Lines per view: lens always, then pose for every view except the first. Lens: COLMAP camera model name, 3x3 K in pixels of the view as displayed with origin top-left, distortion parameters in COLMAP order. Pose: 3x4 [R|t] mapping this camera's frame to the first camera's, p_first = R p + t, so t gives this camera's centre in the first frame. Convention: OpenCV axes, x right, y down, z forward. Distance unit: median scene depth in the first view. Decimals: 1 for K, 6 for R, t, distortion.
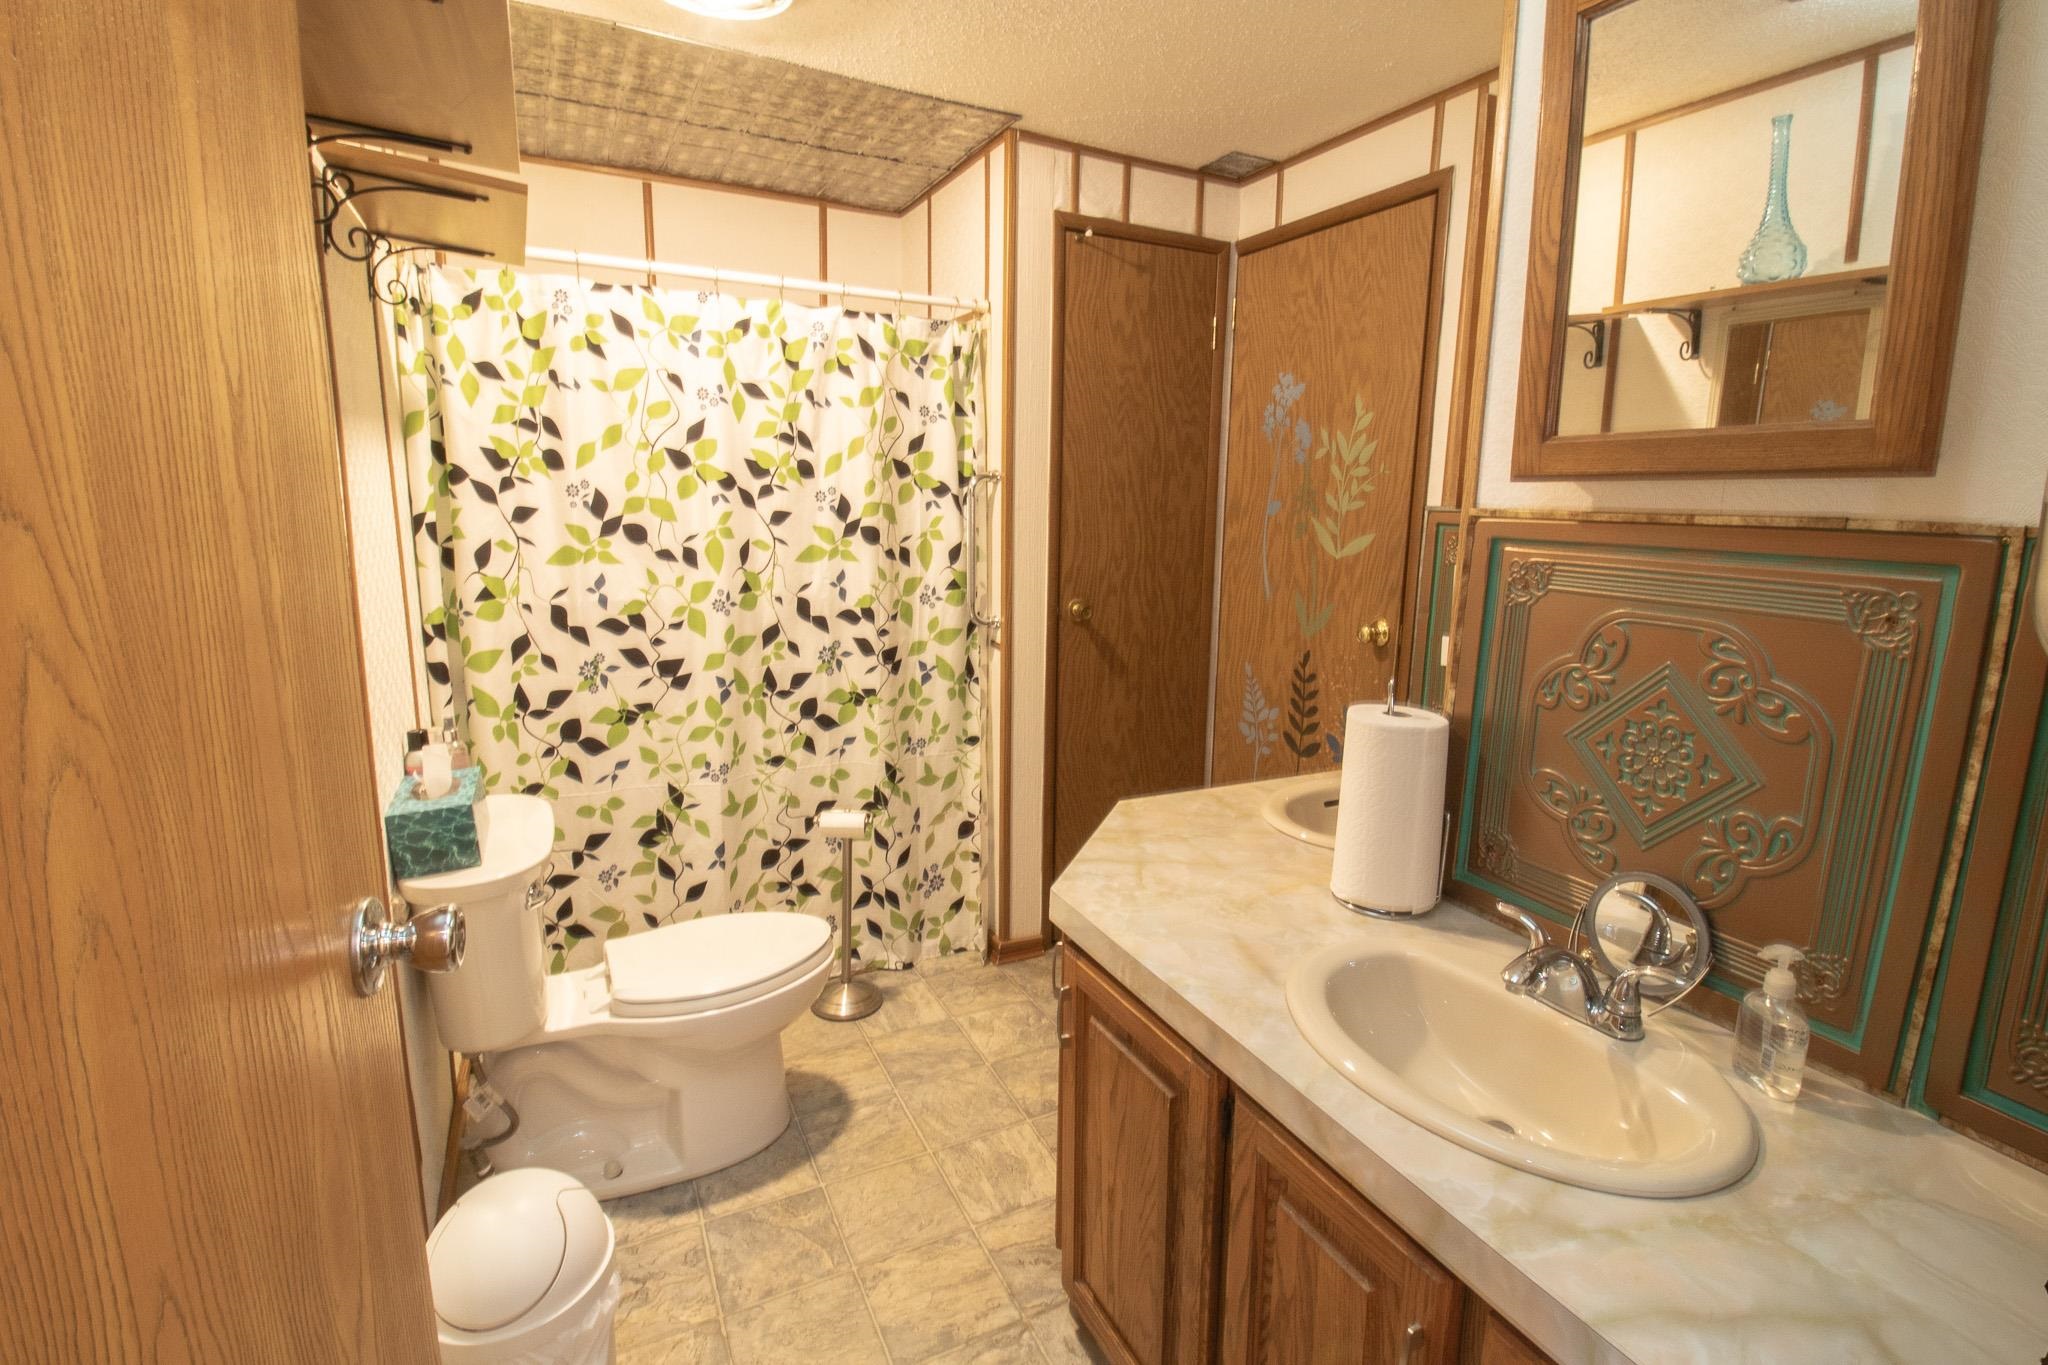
lens RADIAL K [[945.9, 0, 1008.9], [0, 945.9, 666.9], [0, 0, 1]] dist [-0.000846, -0.011846]
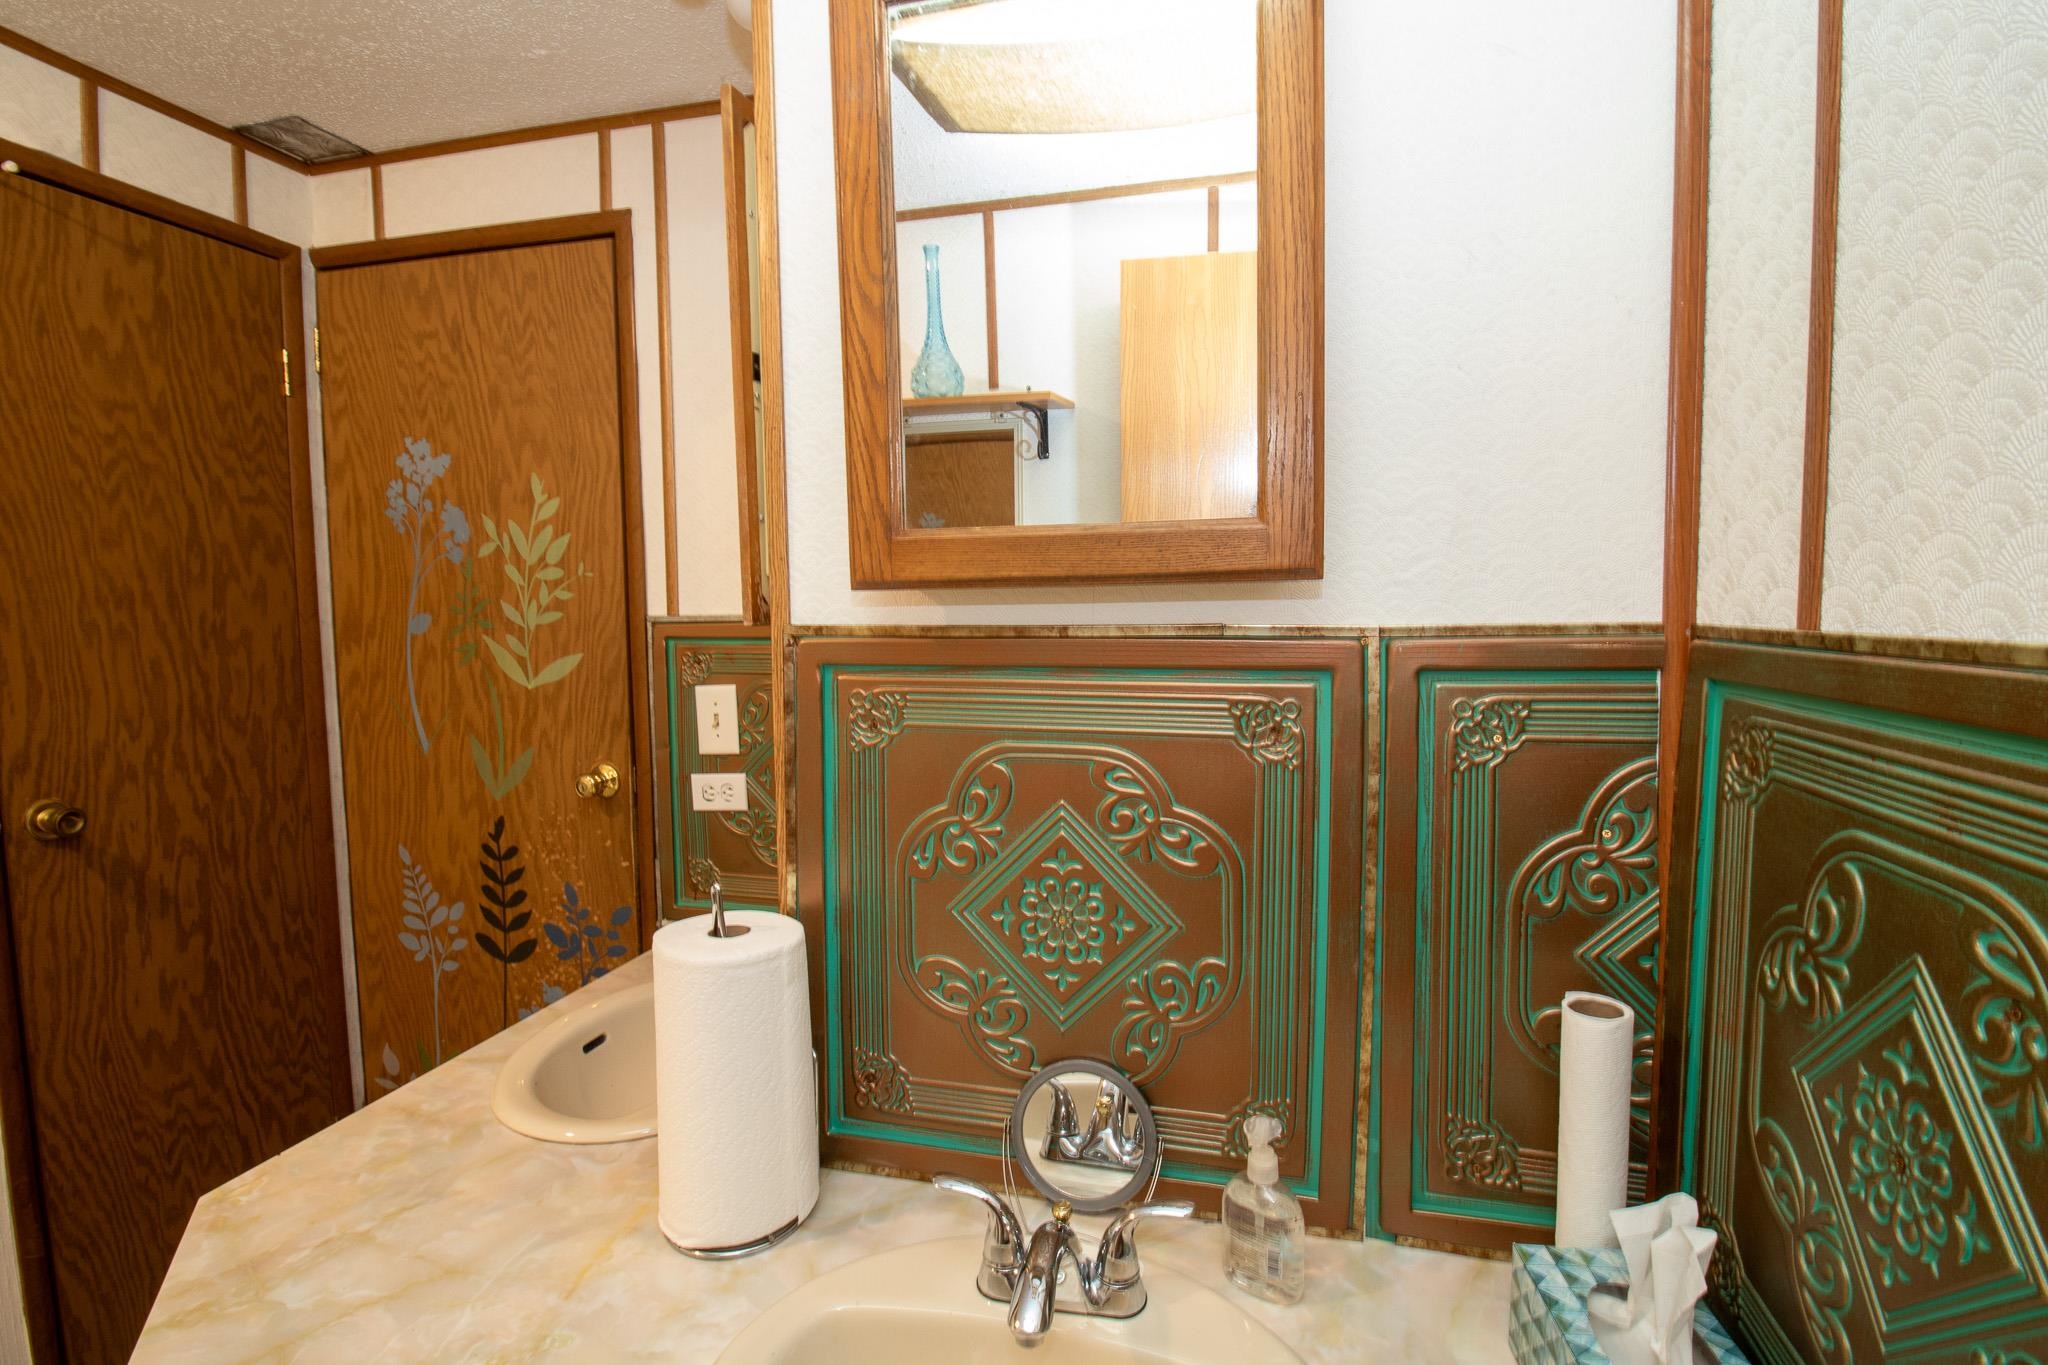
lens RADIAL K [[945.9, 0, 1042.0], [0, 945.9, 658.1], [0, 0, 1]] dist [-0.000846, -0.011846]
pose [[0.627771, -0.070532, 0.775196, 0.026384], [0.157254, 0.986844, -0.037559, -0.049778], [-0.762348, 0.145482, 0.630604, 0.231691]]
